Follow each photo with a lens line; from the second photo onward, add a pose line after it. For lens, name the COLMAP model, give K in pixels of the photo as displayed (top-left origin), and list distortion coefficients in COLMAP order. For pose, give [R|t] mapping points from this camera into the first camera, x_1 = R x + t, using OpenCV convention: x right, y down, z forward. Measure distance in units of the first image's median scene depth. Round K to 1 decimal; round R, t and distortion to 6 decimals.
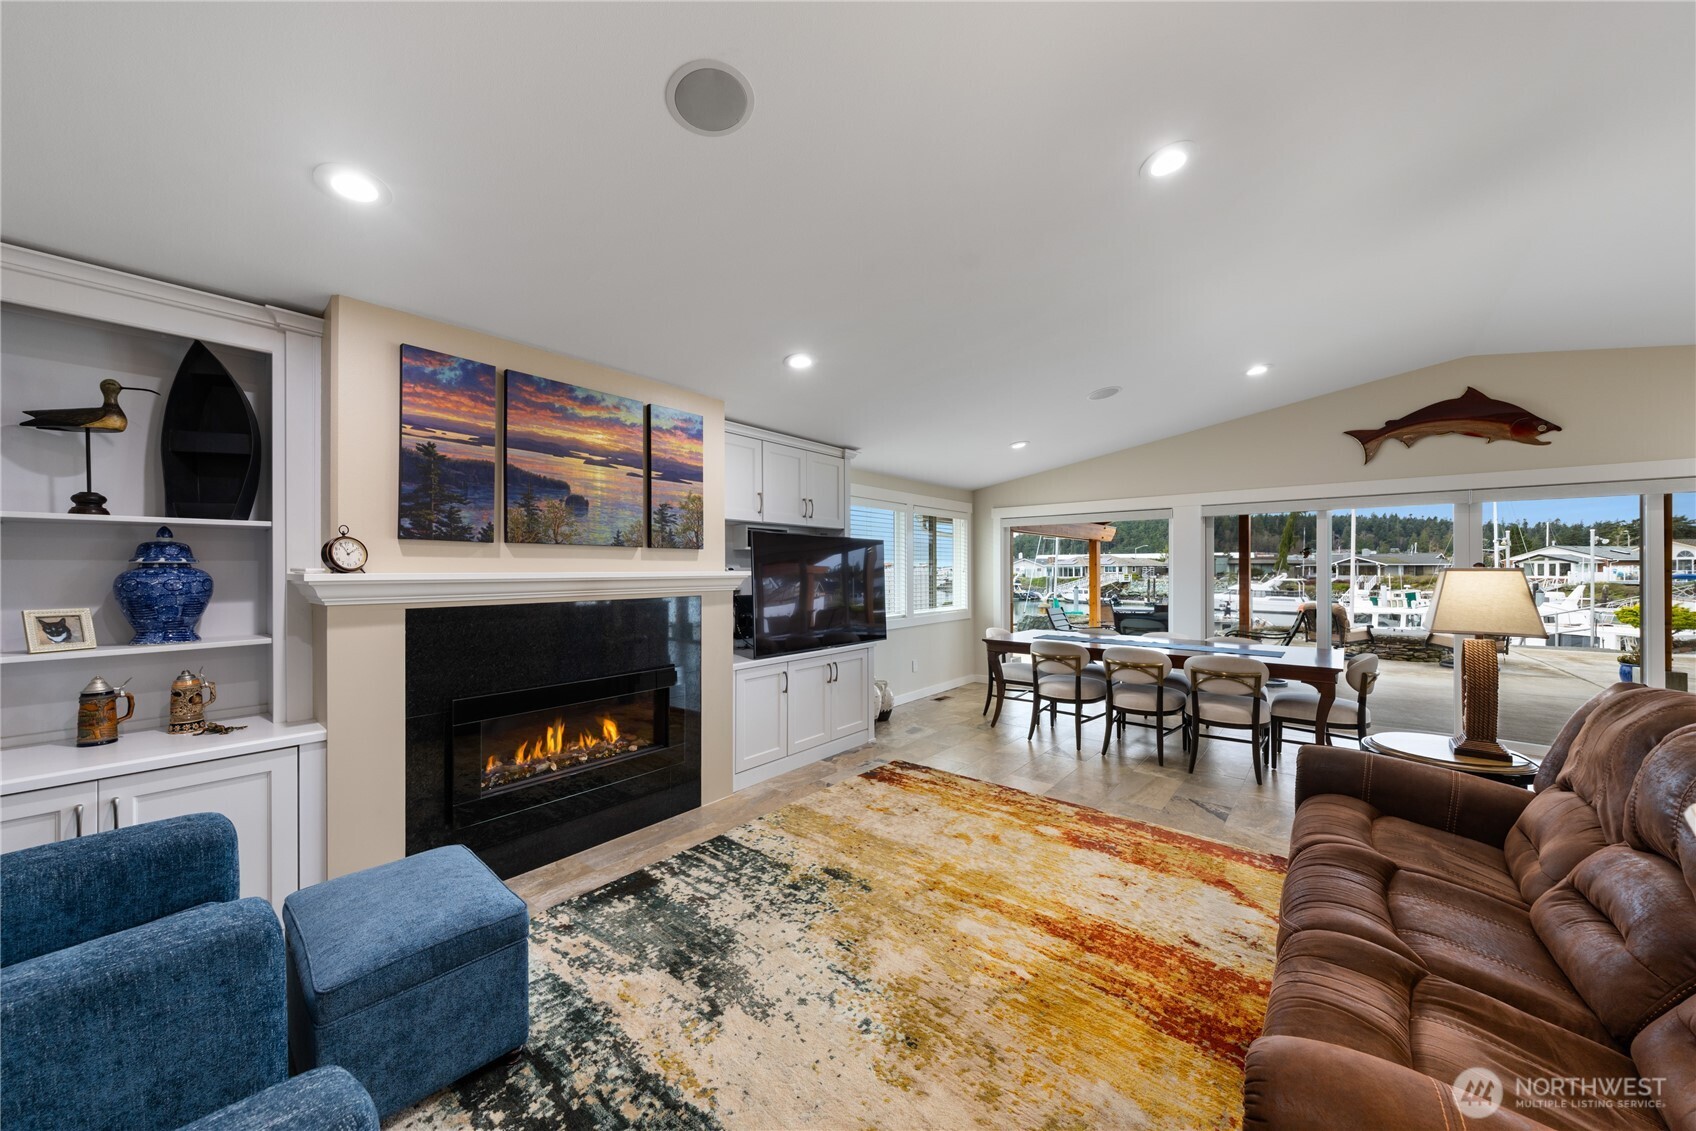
lens RADIAL K [[611.0, 0, 843.7], [0, 611.0, 566.7], [0, 0, 1]] dist [0.012032, -0.000856]
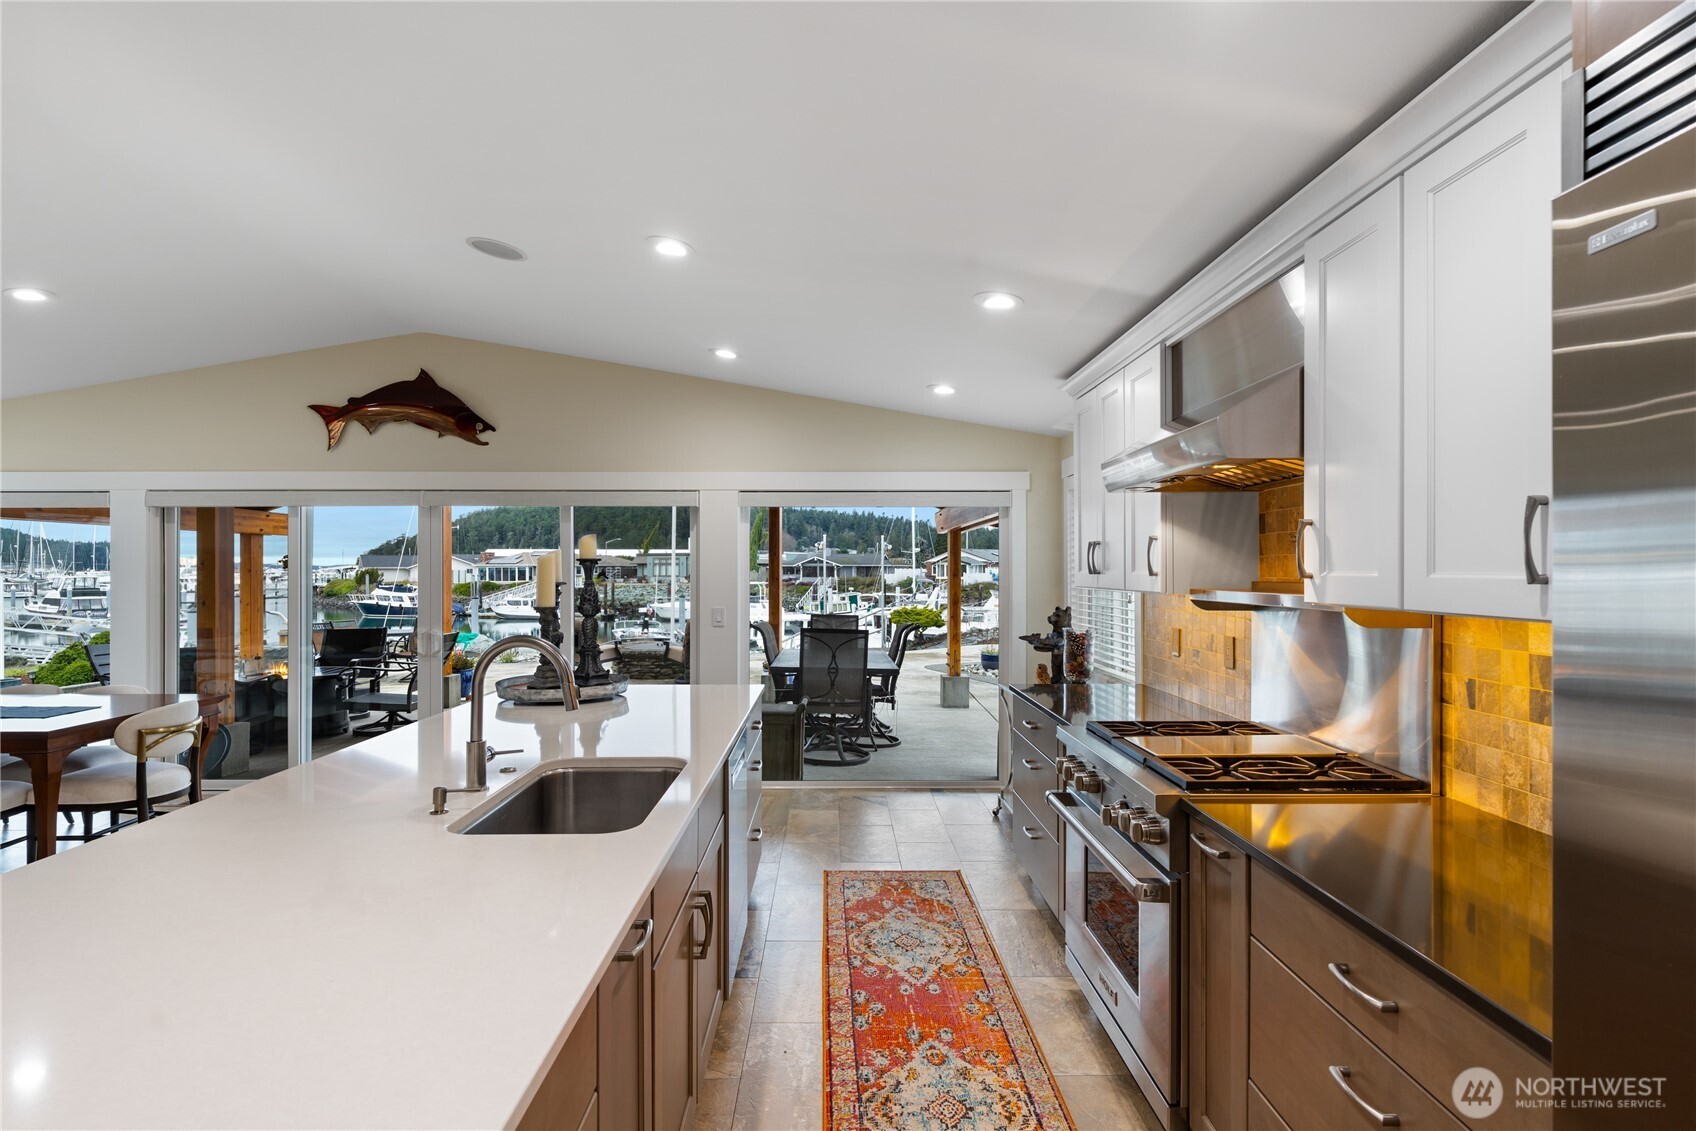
lens RADIAL K [[864.0, 0, 838.0], [0, 864.0, 570.4], [0, 0, 1]] dist [0.019722, 0.000017]
pose [[0.774802, -0.001193, 0.632203, 1.022679], [-0.001501, 0.999992, 0.003726, -0.027787], [-0.632202, -0.003836, 0.774794, -0.427560]]
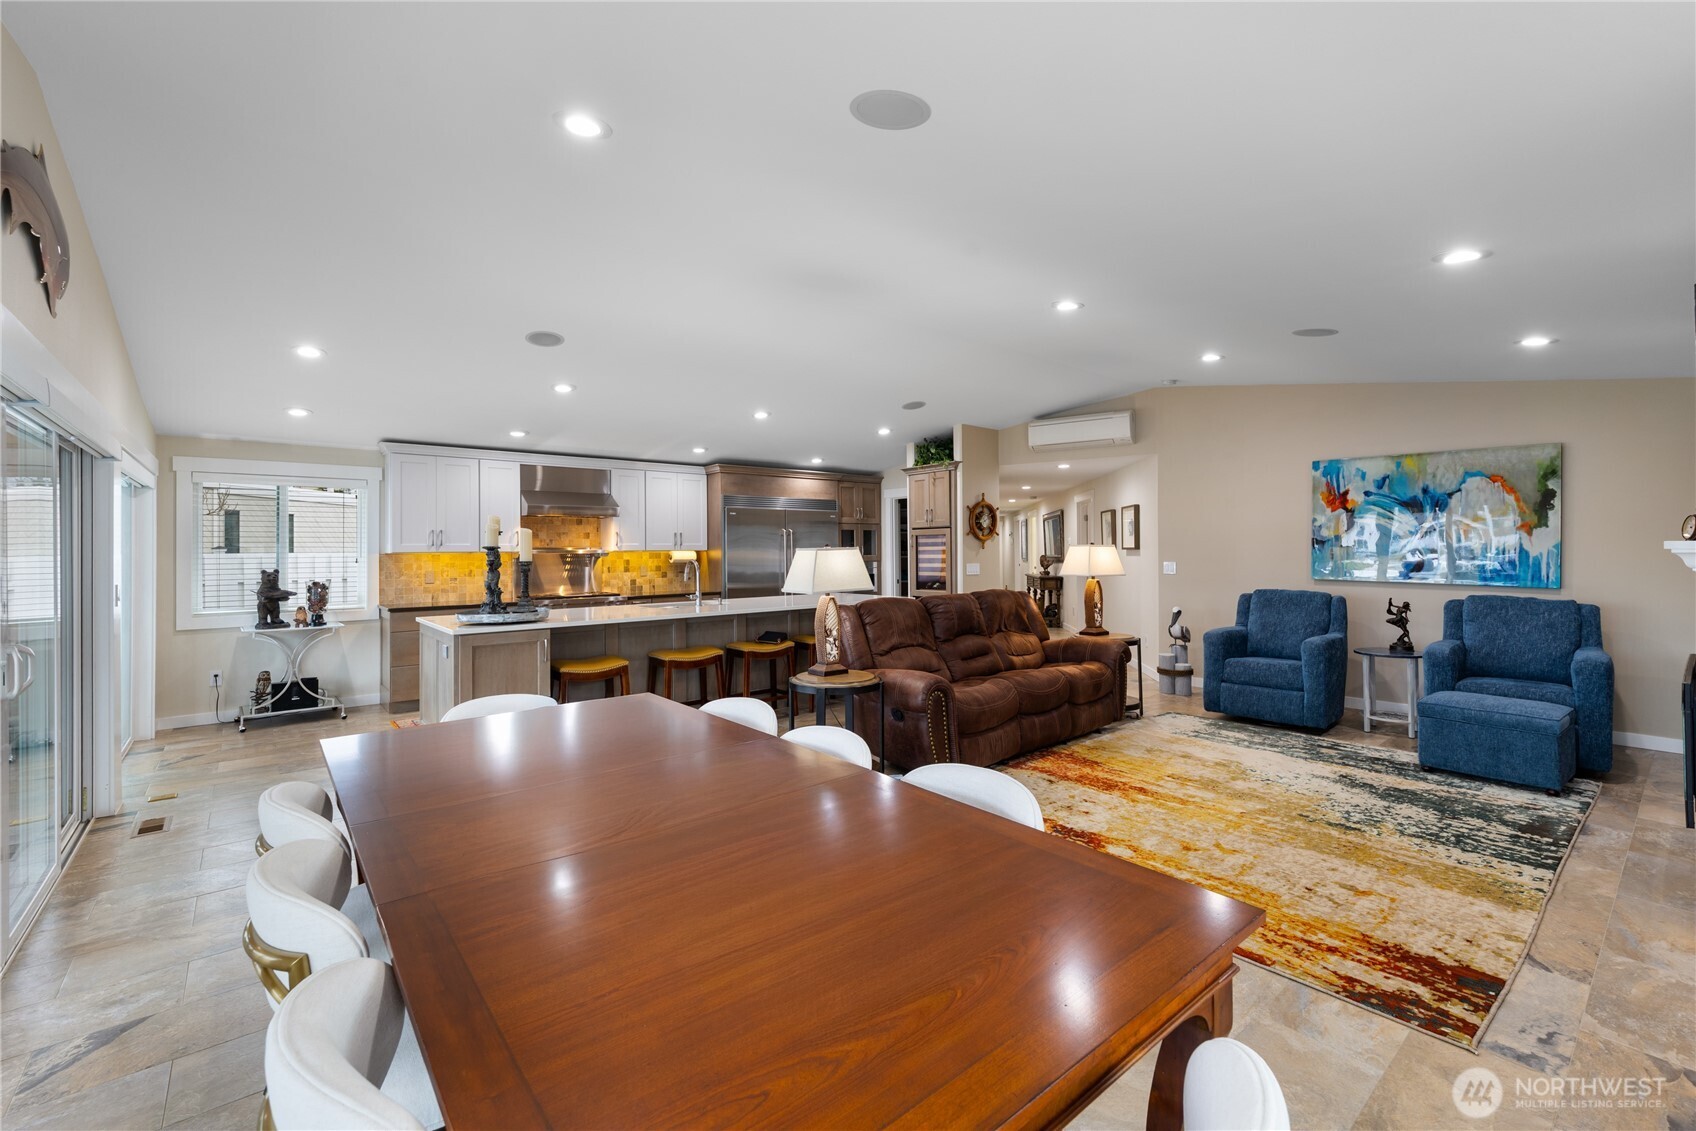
lens RADIAL K [[705.2, 0, 850.9], [0, 705.2, 548.2], [0, 0, 1]] dist [0.002069, -0.002958]
pose [[-0.981997, 0.010899, 0.188580, 0.504044], [0.010093, 0.999935, -0.005233, 0.010845], [-0.188624, -0.003235, -0.982044, 2.003668]]
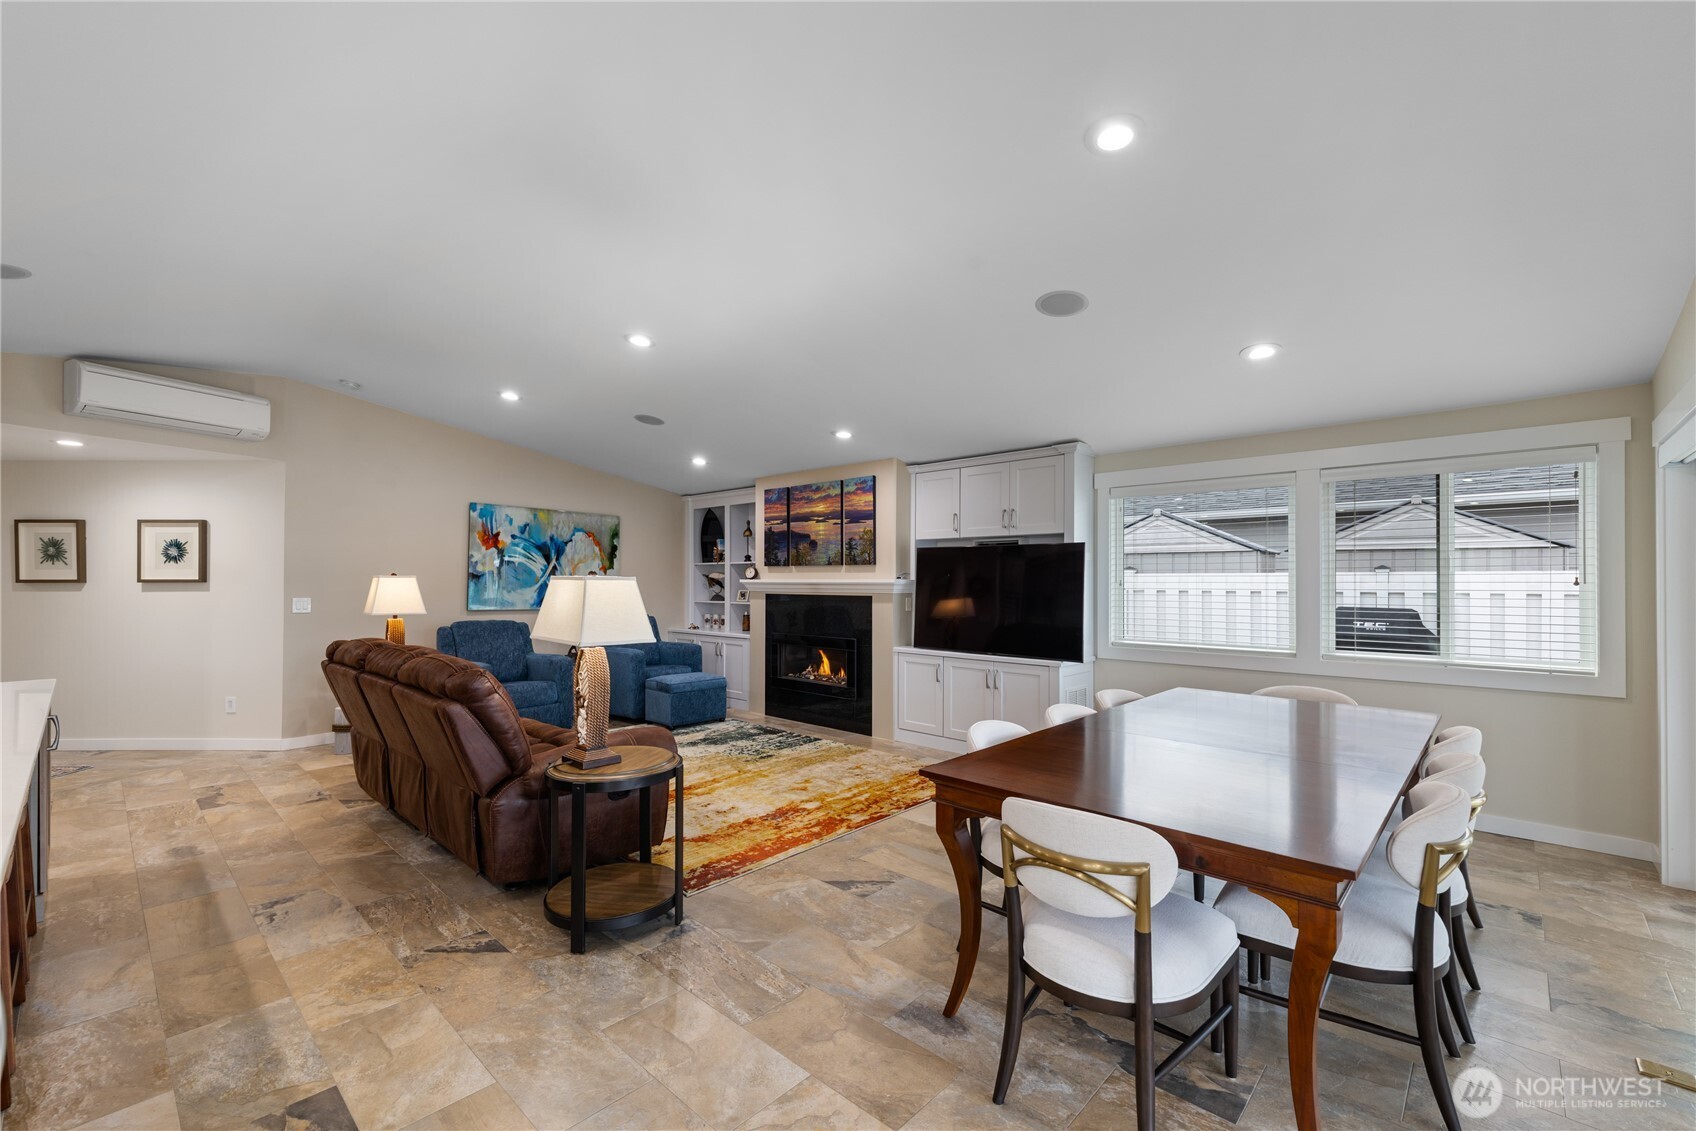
lens RADIAL K [[705.2, 0, 833.6], [0, 705.2, 572.7], [0, 0, 1]] dist [0.002069, -0.002958]
pose [[-0.073883, -0.009360, -0.997223, 1.628282], [0.001421, 0.999954, -0.009491, 0.007518], [0.997266, -0.002118, -0.073866, 1.125148]]
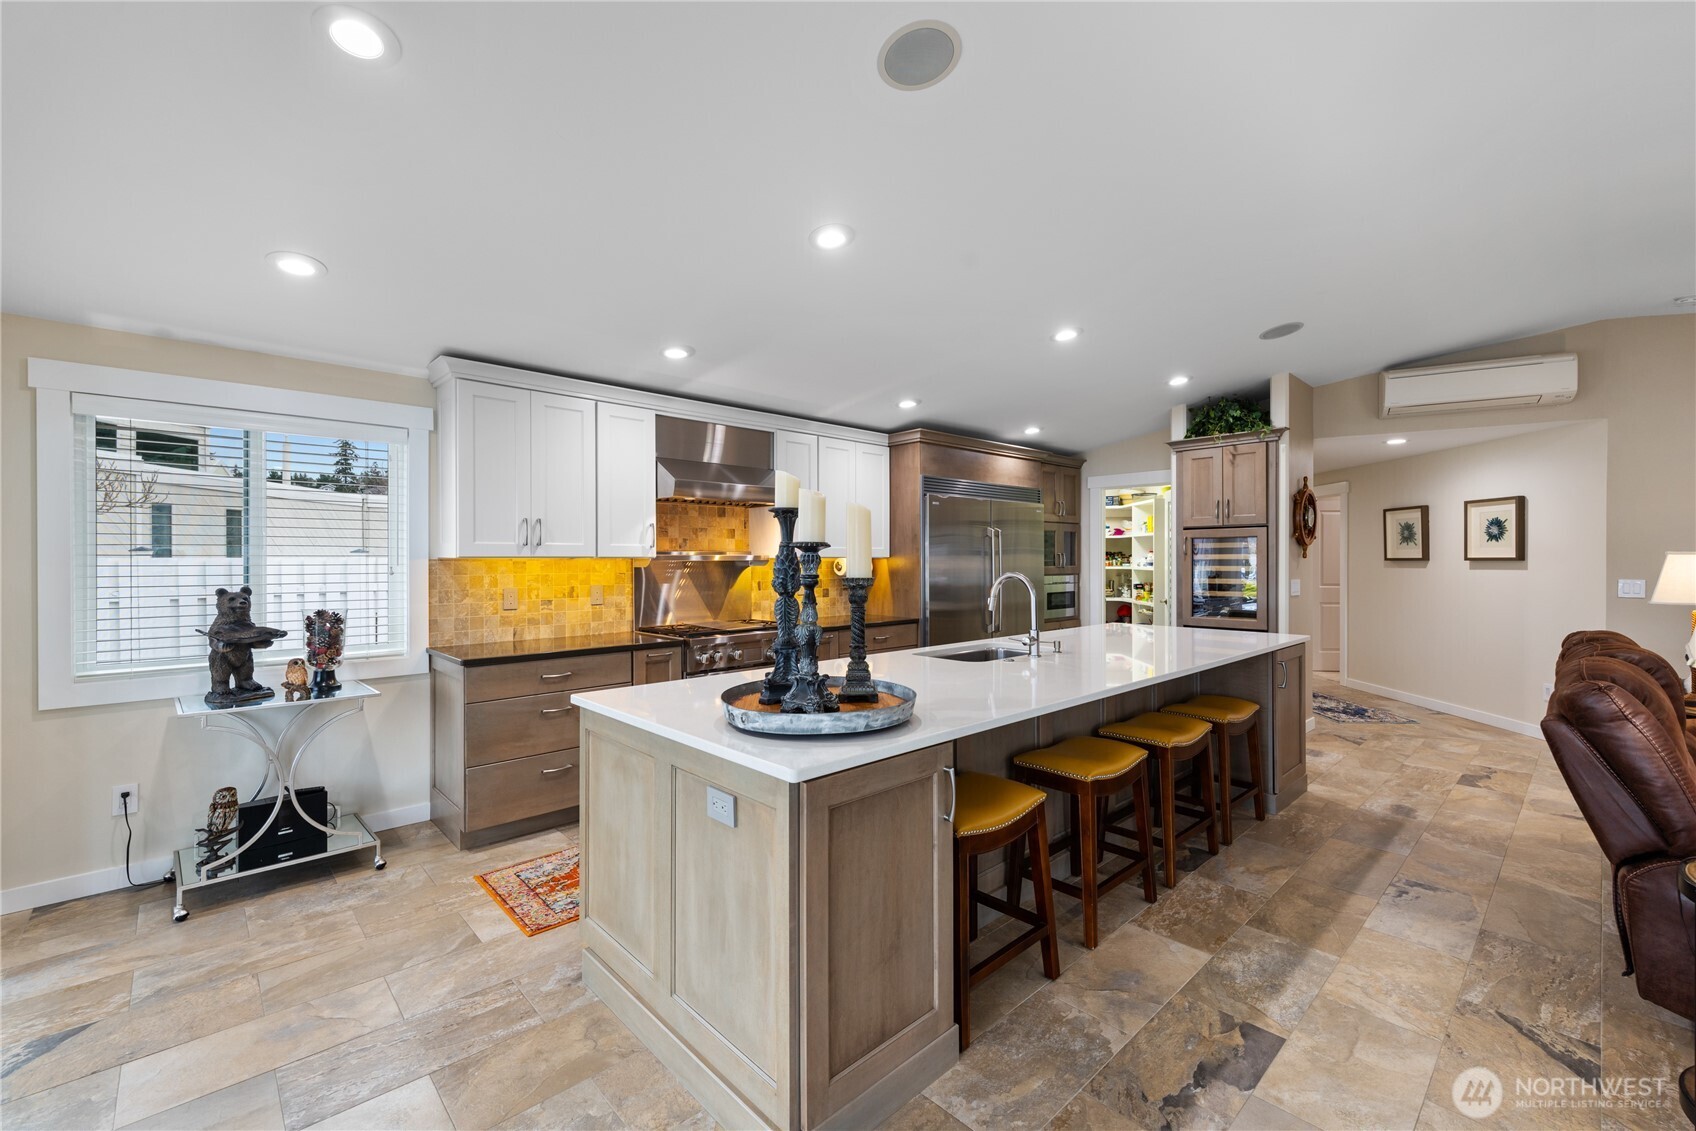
lens RADIAL K [[705.2, 0, 849.5], [0, 705.2, 564.4], [0, 0, 1]] dist [0.002069, -0.002958]
pose [[-0.990496, 0.002753, 0.137513, 1.360734], [0.003466, 0.999982, 0.004949, 0.008267], [-0.137497, 0.005379, -0.990488, 1.330802]]
